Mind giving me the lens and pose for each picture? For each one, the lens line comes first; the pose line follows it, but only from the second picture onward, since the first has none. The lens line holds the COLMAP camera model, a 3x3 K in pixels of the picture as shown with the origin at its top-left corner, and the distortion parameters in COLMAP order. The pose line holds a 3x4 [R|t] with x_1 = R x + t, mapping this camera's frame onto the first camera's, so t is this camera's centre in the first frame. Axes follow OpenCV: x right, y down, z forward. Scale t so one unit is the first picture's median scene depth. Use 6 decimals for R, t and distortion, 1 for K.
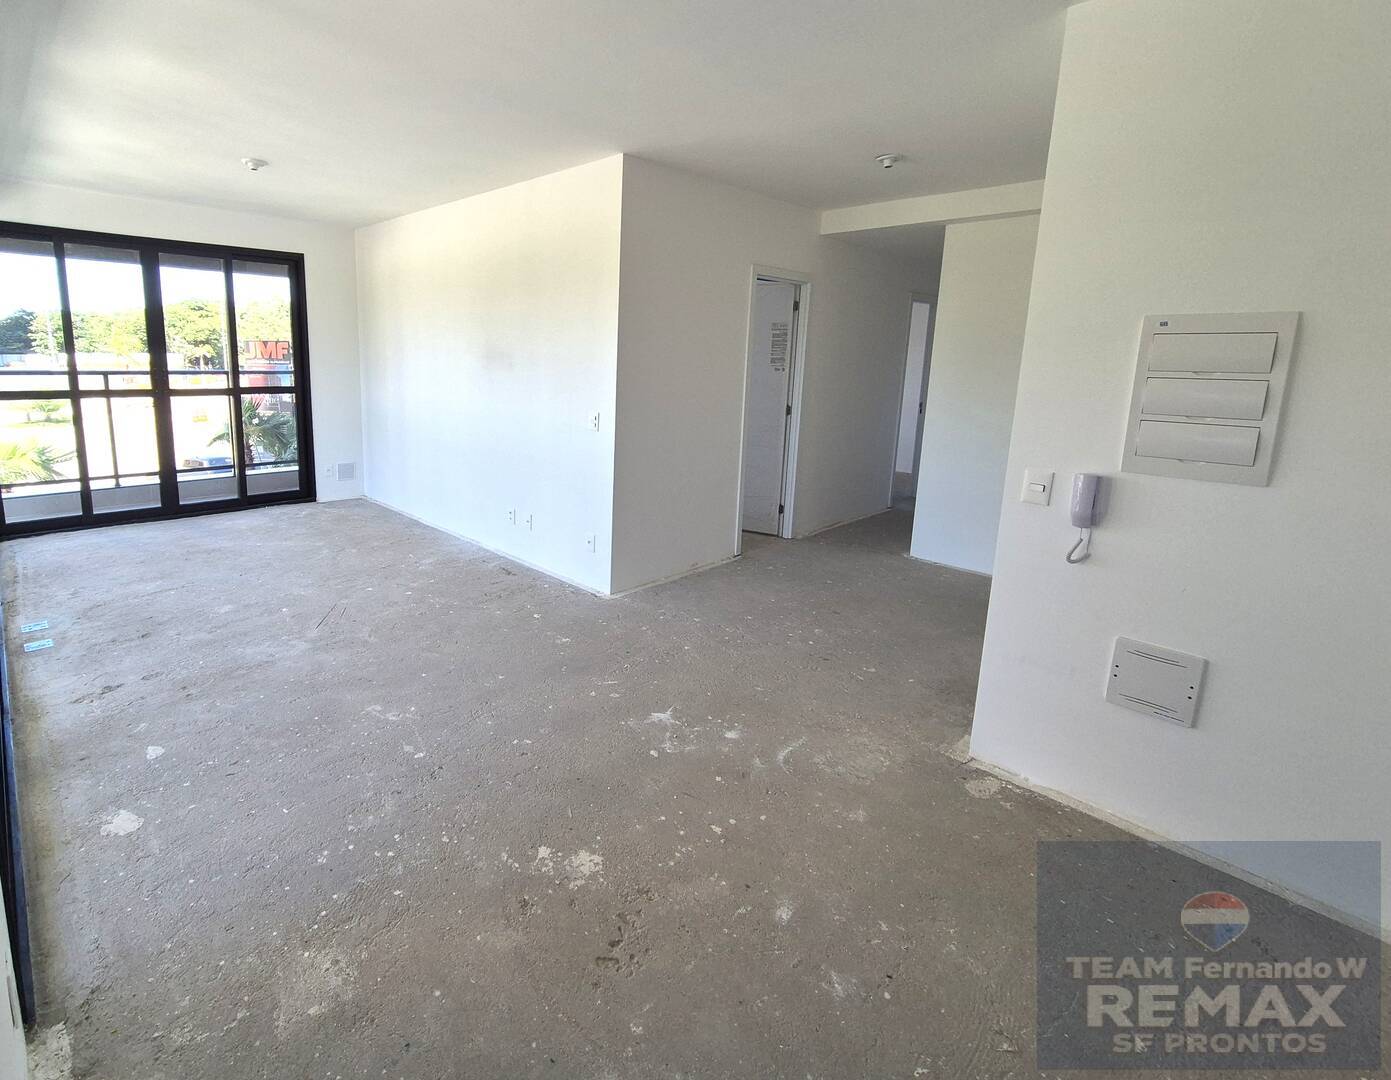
lens RADIAL K [[669.5, 0, 574.7], [0, 669.5, 472.4], [0, 0, 1]] dist [0.000929, -0.000376]
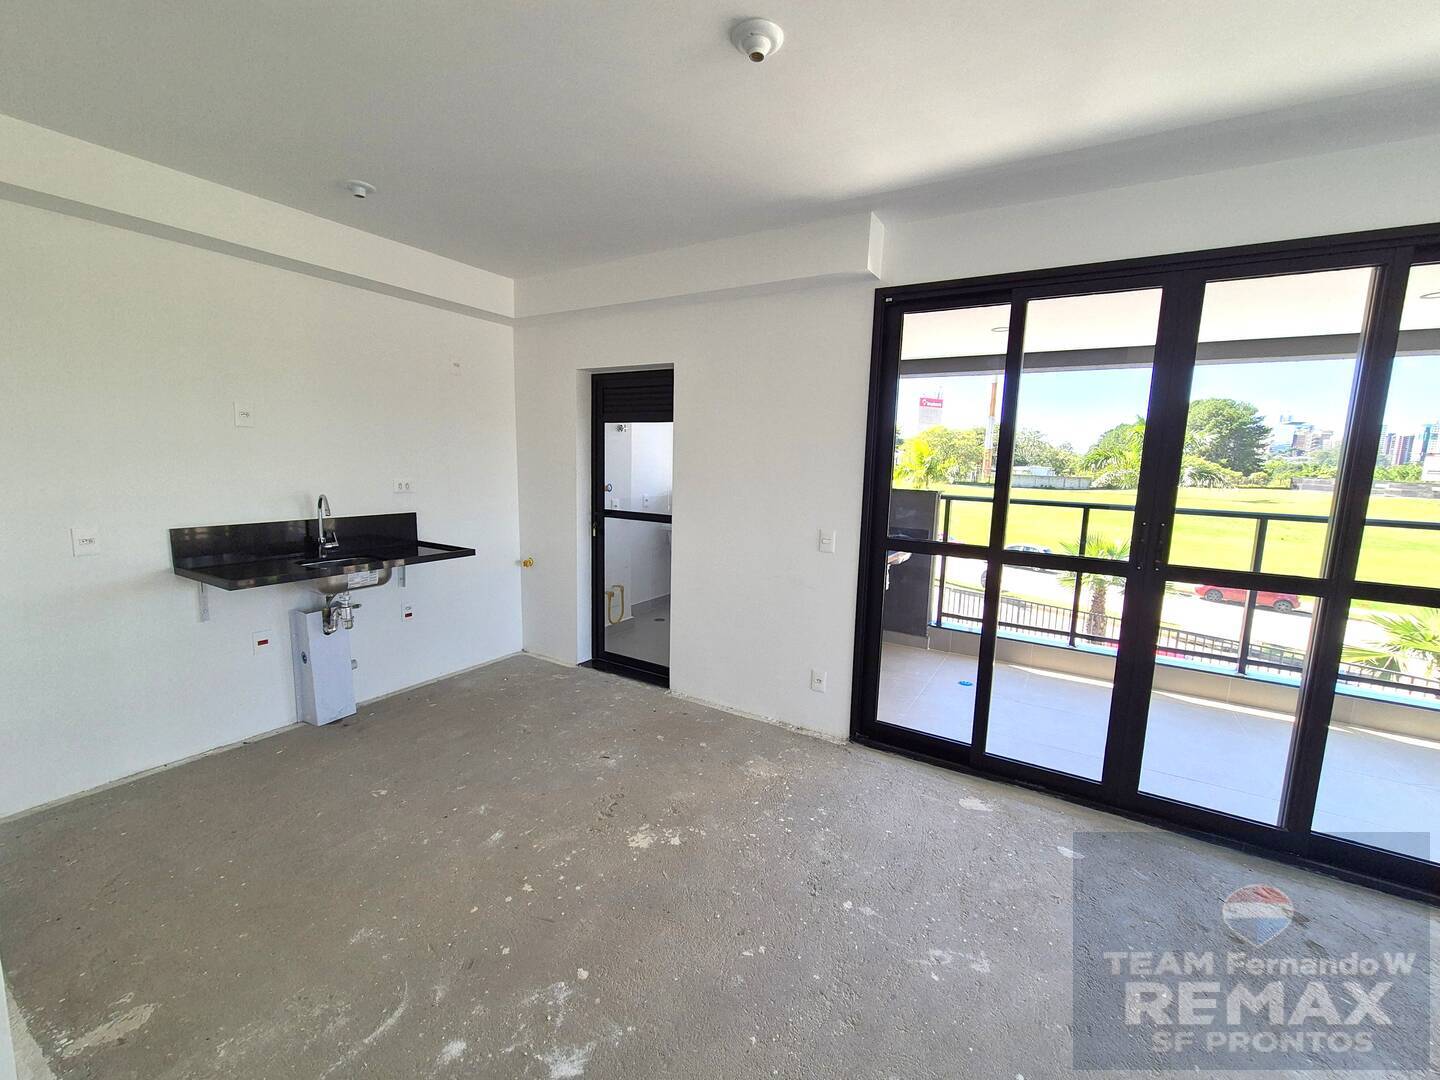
lens RADIAL K [[584.2, 0, 720.0], [0, 584.2, 540.0], [0, 0, 1]] dist [0.002797, 0.000278]
pose [[-0.951441, -0.006021, -0.307771, 0.155355], [-0.101541, 0.949988, 0.295318, -0.227182], [0.290601, 0.312229, -0.904469, 1.304092]]
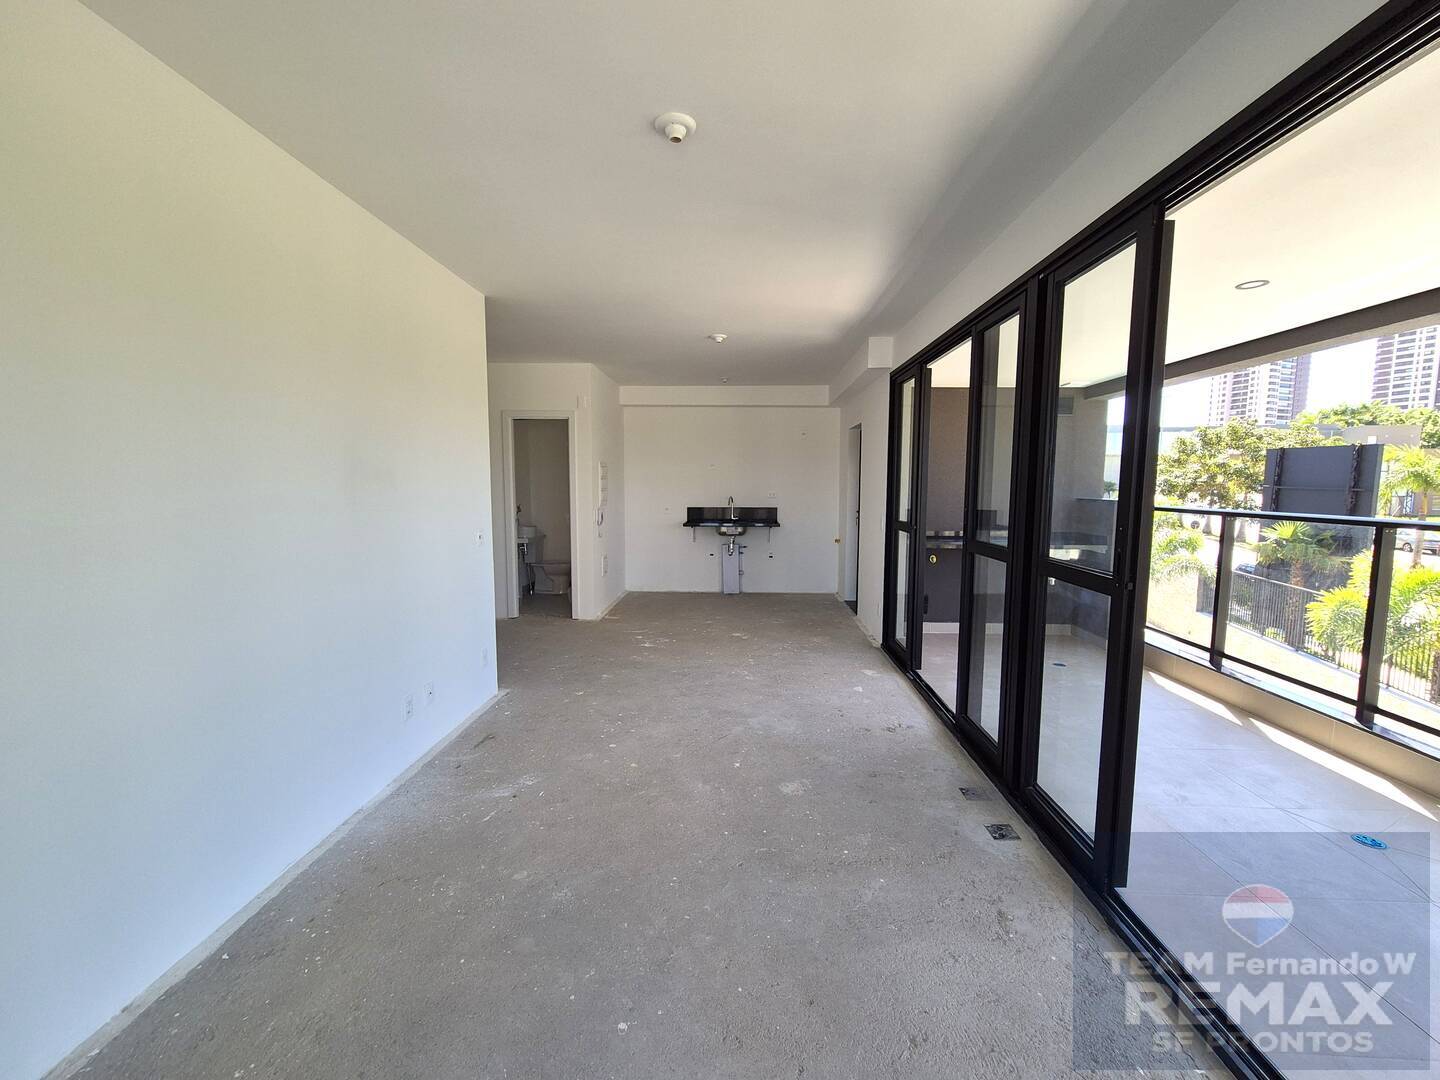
lens RADIAL K [[584.2, 0, 720.0], [0, 584.2, 540.0], [0, 0, 1]] dist [0.002797, 0.000278]
pose [[-0.723246, -0.087336, 0.685046, -1.220277], [0.107394, 0.965679, 0.236497, -0.351368], [-0.682189, 0.244615, -0.689044, 1.958867]]
